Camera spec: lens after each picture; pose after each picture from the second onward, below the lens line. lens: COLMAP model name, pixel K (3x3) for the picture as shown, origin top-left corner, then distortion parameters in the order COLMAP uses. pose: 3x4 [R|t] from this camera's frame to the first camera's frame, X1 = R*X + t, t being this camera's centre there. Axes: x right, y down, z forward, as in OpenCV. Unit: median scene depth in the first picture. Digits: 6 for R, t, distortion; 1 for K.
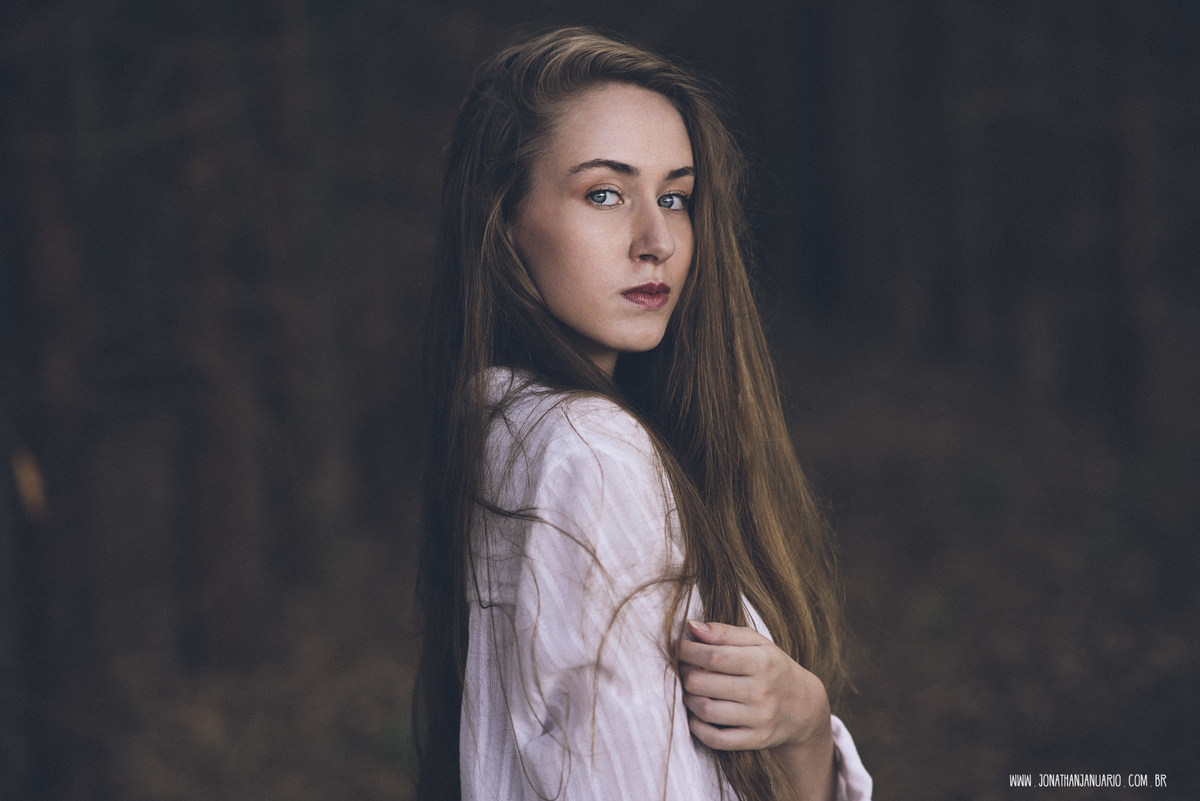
lens RADIAL K [[2948.5, 0, 600.0], [0, 2948.5, 400.5], [0, 0, 1]] dist [0.399782, -0.246136]
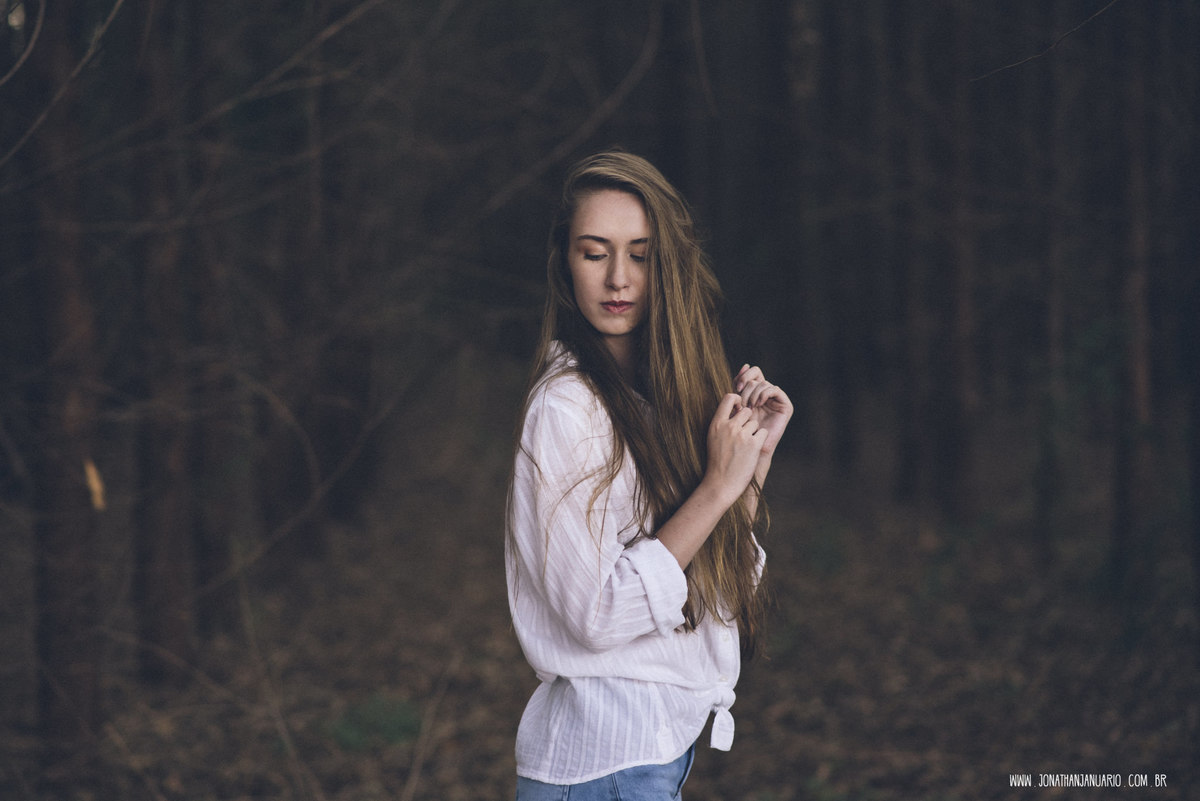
lens RADIAL K [[2948.5, 0, 600.0], [0, 2948.5, 400.5], [0, 0, 1]] dist [0.399782, -0.246136]
pose [[0.998608, -0.007646, 0.052180, -0.091474], [0.009413, 0.999387, -0.033716, 0.080252], [-0.051890, 0.034160, 0.998068, -0.786414]]
